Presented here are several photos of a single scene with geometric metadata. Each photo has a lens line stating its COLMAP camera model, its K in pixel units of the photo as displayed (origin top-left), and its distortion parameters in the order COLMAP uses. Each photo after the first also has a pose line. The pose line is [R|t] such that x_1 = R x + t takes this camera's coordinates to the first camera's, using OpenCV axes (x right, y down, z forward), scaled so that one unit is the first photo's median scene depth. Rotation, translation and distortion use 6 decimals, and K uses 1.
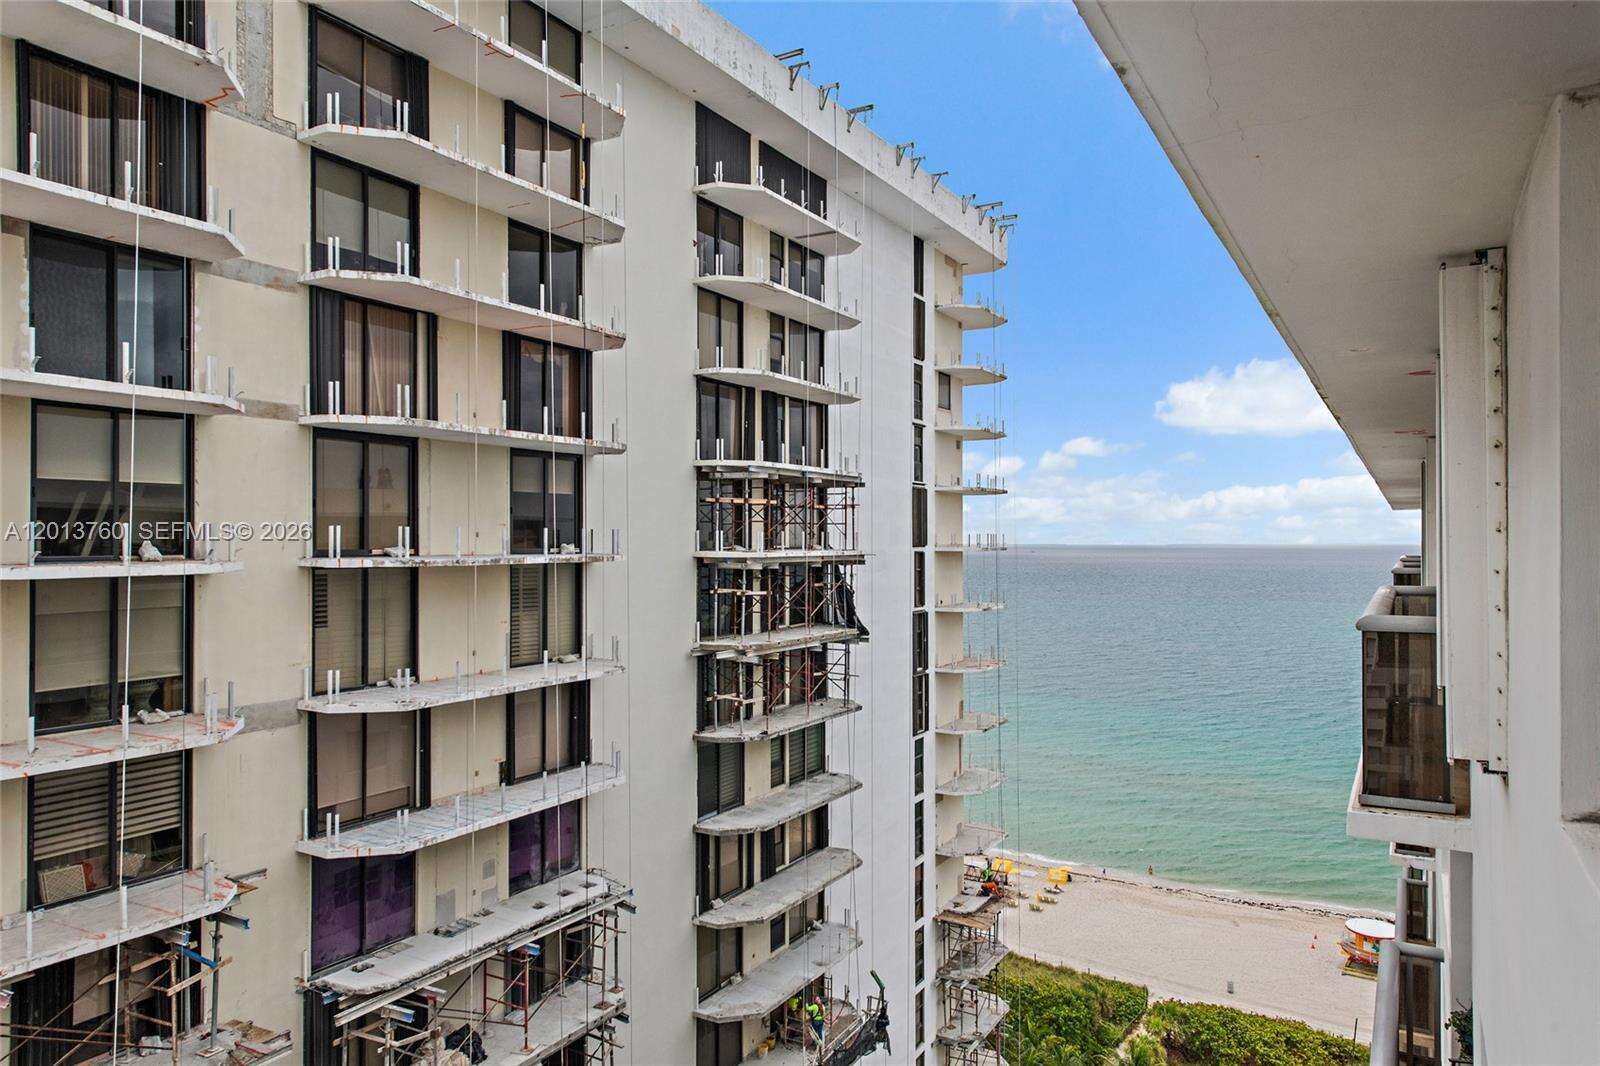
lens RADIAL K [[1068.6, 0, 799.0], [0, 1068.6, 533.9], [0, 0, 1]] dist [0.023972, -0.014809]
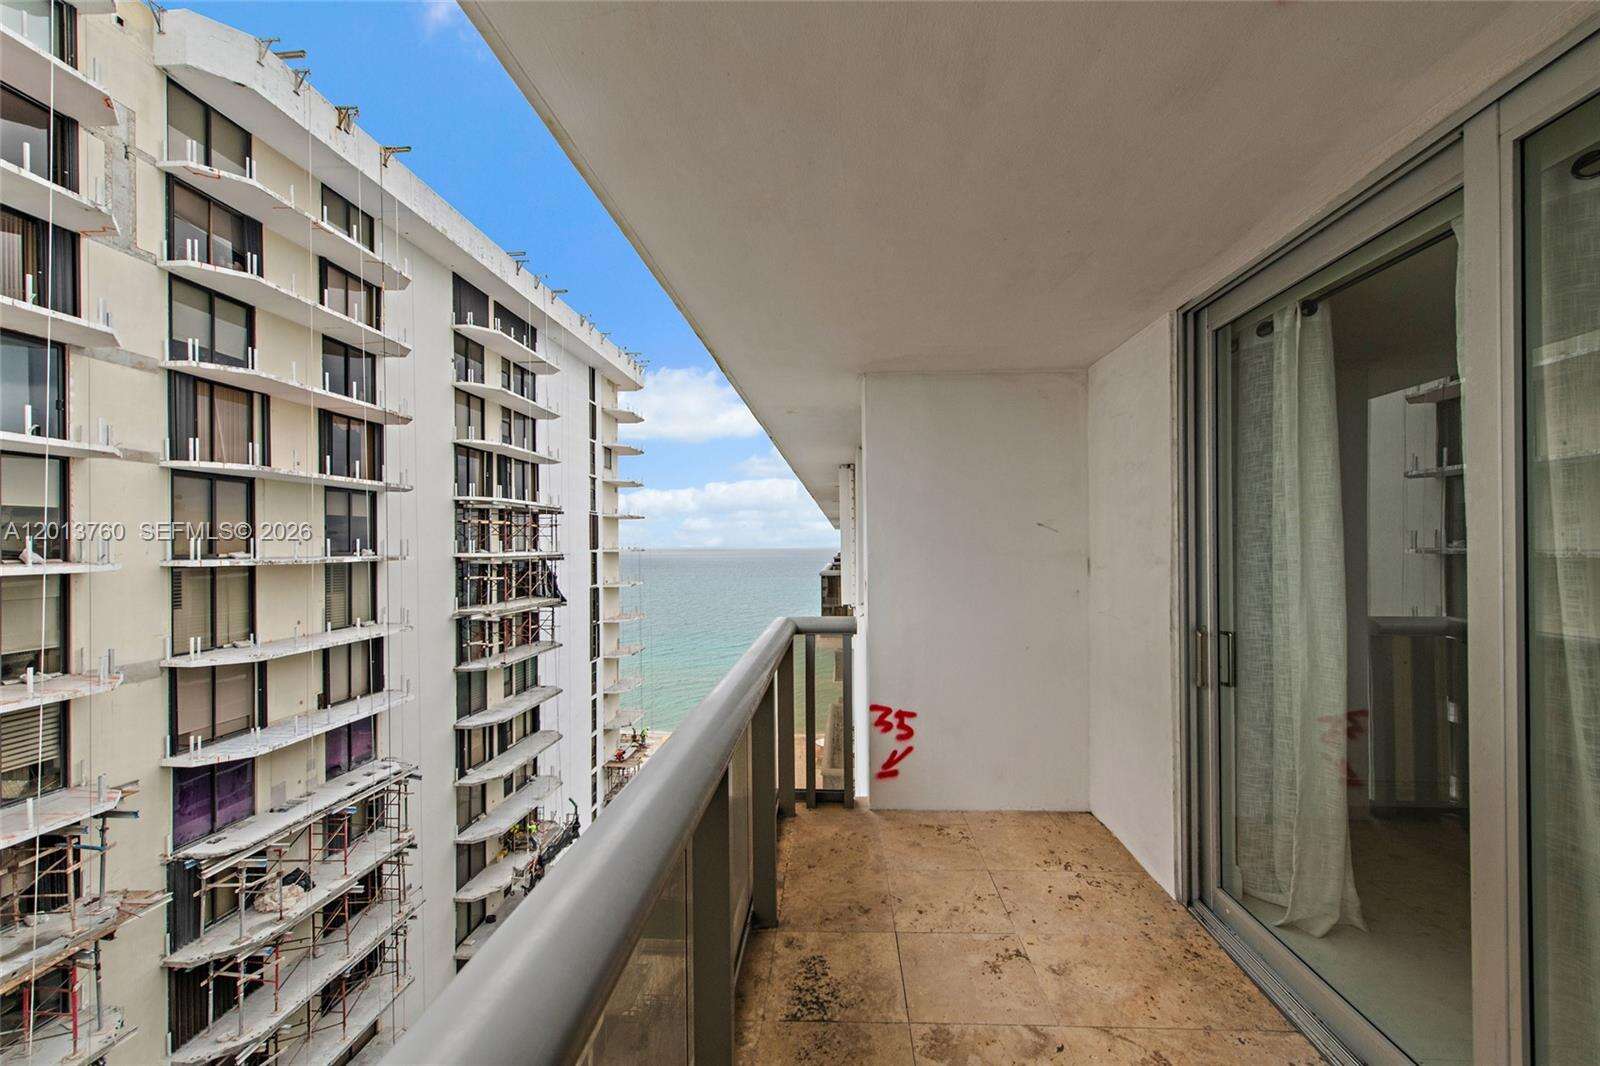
lens RADIAL K [[647.8, 0, 800.4], [0, 647.8, 538.2], [0, 0, 1]] dist [0.010523, -0.000053]
pose [[0.901282, -0.001504, 0.433230, -0.062327], [0.003806, 0.999983, -0.004445, 0.000255], [-0.433216, 0.005655, 0.901273, -0.120418]]
